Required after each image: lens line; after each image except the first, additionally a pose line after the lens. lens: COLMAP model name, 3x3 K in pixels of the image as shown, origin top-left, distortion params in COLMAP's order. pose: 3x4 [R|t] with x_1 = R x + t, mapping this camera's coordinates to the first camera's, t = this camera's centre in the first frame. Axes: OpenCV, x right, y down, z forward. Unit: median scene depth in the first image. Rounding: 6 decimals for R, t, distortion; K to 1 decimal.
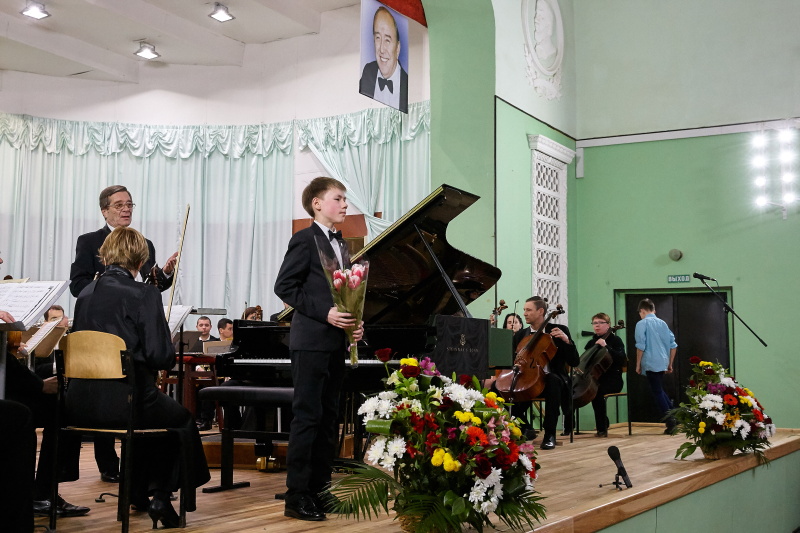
lens RADIAL K [[987.6, 0, 400.0], [0, 987.6, 266.5], [0, 0, 1]] dist [0.006013, 0.019096]
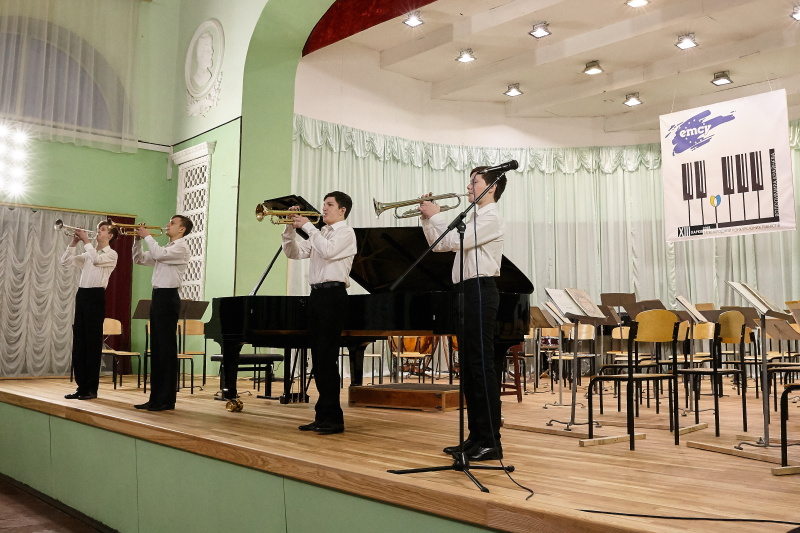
lens RADIAL K [[802.9, 0, 427.8], [0, 802.9, 228.2], [0, 0, 1]] dist [-0.086380, 0.015161]
pose [[-0.291111, -0.131710, -0.947580, 0.476504], [0.090741, 0.982211, -0.164401, 0.073814], [0.952376, -0.133843, -0.273981, 0.692251]]
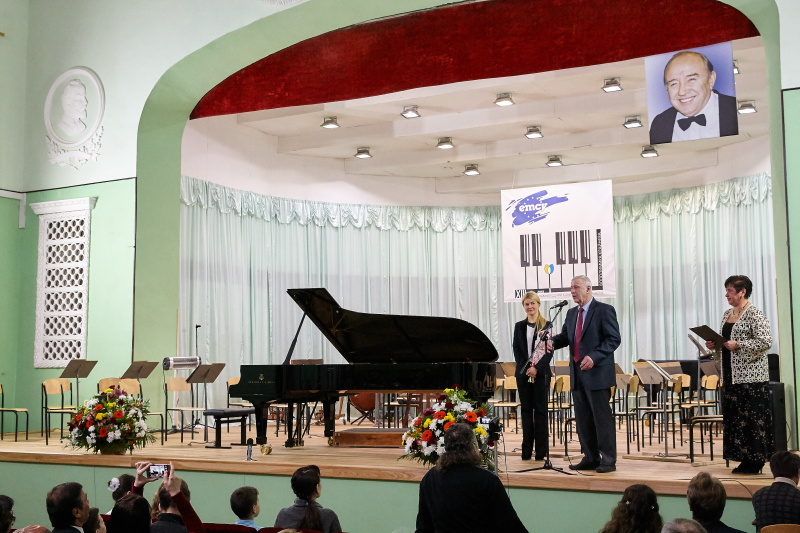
lens RADIAL K [[1032.8, 0, 400.0], [0, 1032.8, 266.5], [0, 0, 1]] dist [0.001495, 0.008002]
pose [[0.040991, -0.103586, -0.993775, 0.871255], [0.108452, 0.989196, -0.098635, 0.037720], [0.993256, -0.103734, 0.051783, 0.502400]]
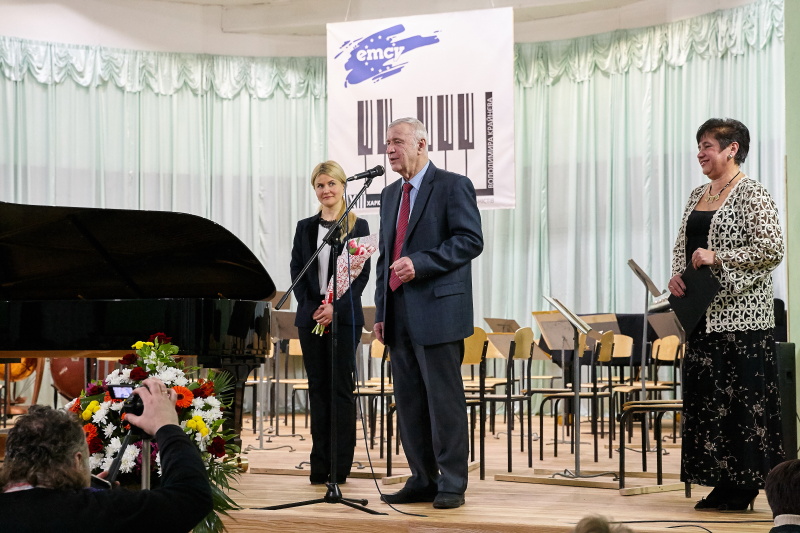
lens RADIAL K [[1520.3, 0, 400.0], [0, 1520.3, 266.5], [0, 0, 1]] dist [0.092713, 0.149419]
pose [[0.151252, -0.058583, -0.986758, 0.688703], [0.101236, 0.993911, -0.043490, 0.059990], [0.983298, -0.093318, 0.156262, 0.569588]]
